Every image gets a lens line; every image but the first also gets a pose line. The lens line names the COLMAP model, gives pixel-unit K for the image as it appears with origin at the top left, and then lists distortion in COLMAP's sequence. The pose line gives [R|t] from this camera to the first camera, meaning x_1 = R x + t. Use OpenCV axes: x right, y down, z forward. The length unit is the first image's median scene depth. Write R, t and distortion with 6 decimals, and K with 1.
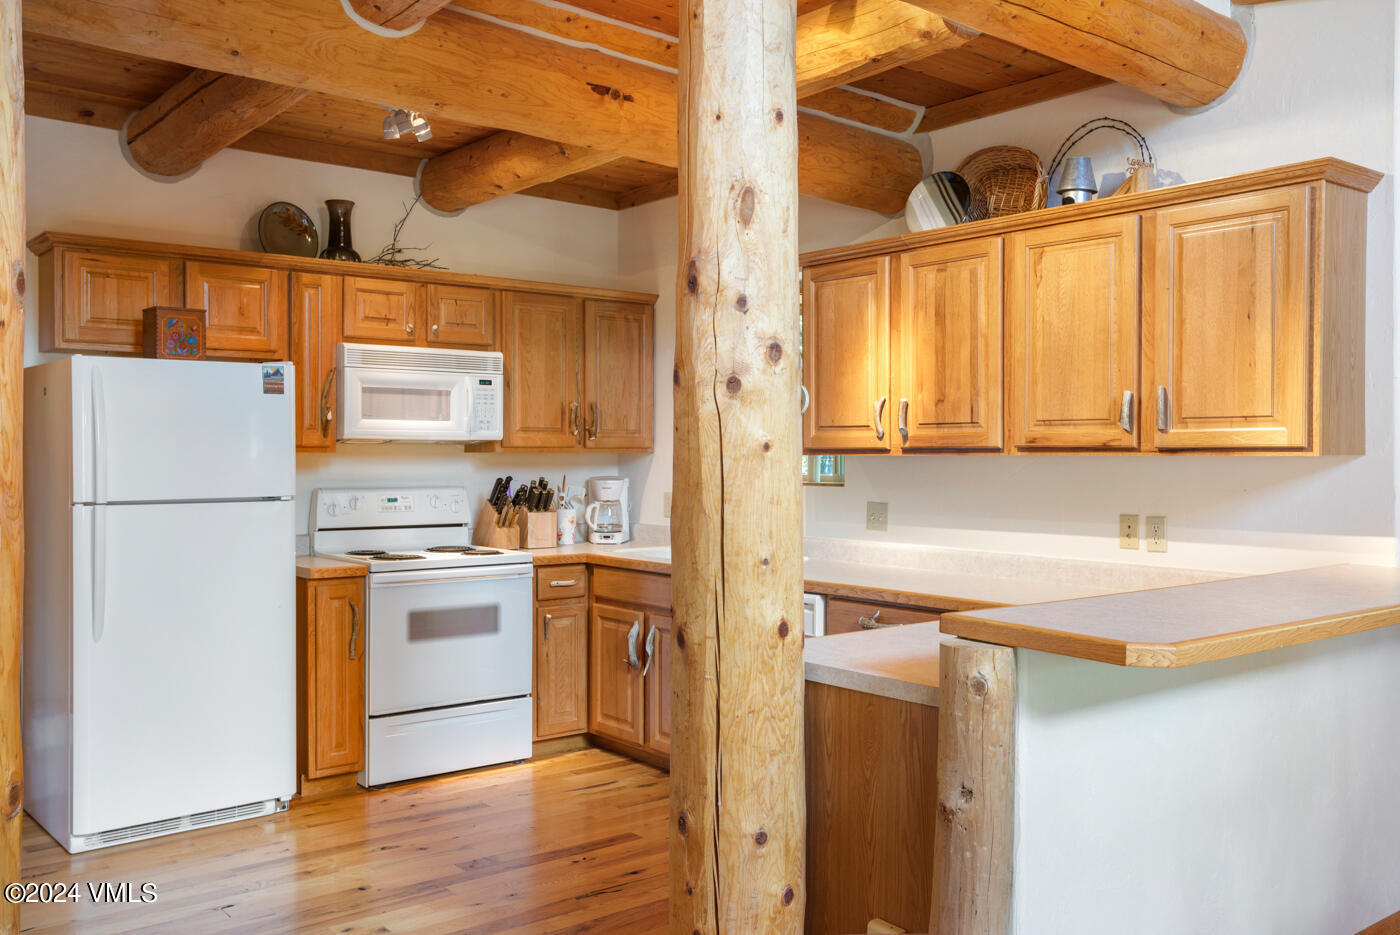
lens RADIAL K [[1191.7, 0, 698.2], [0, 1191.7, 464.8], [0, 0, 1]] dist [-0.001191, 0.002646]
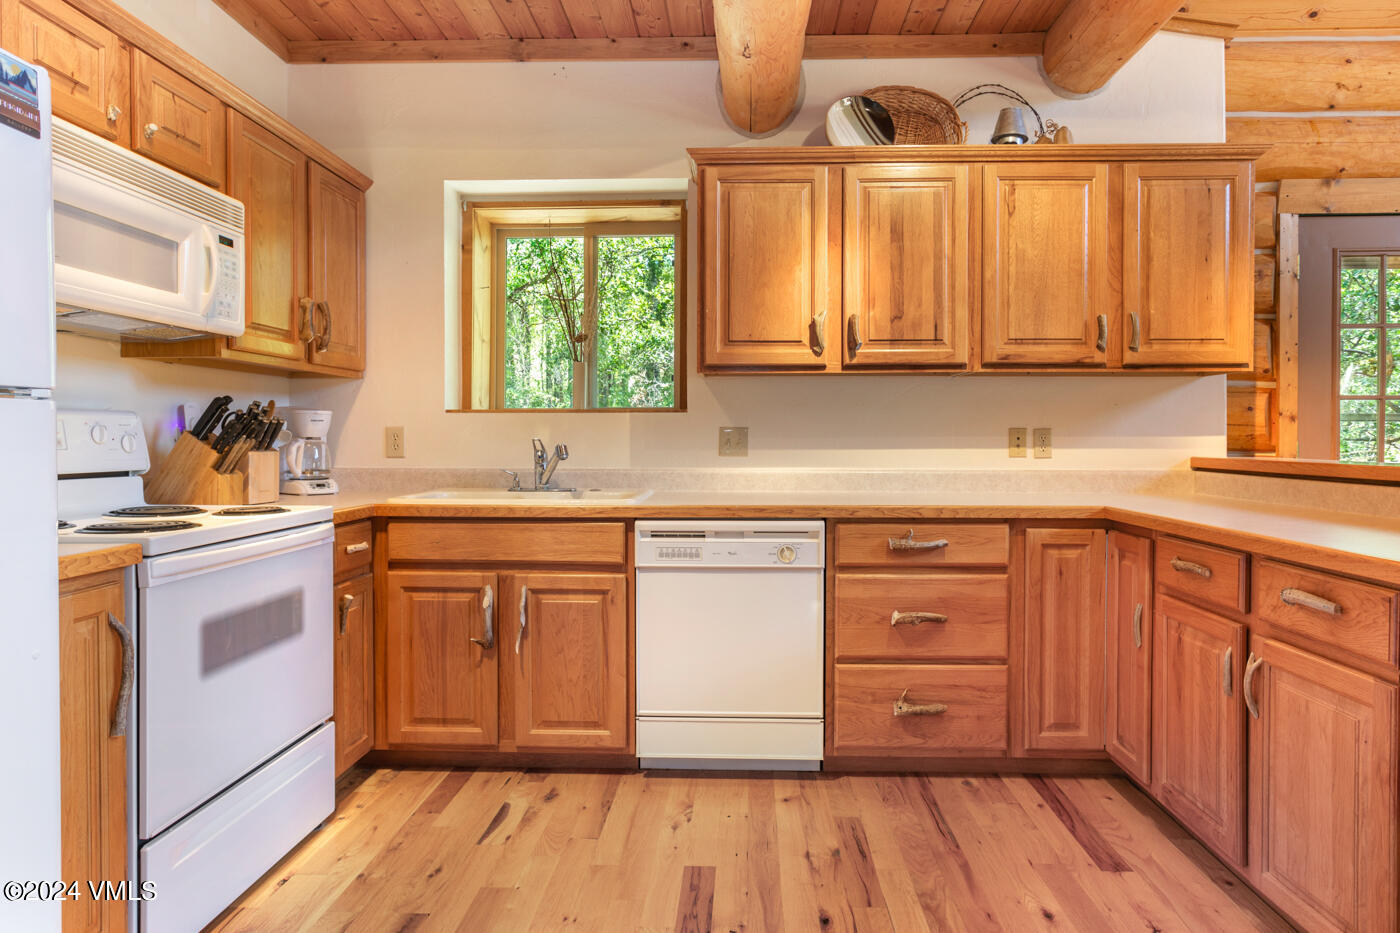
lens RADIAL K [[817.9, 0, 714.2], [0, 817.9, 442.8], [0, 0, 1]] dist [-0.009568, 0.000819]
pose [[0.659255, -0.008246, 0.751874, -0.418611], [0.010187, 0.999946, 0.002035, 0.049159], [-0.751850, 0.006318, 0.659304, 0.659445]]
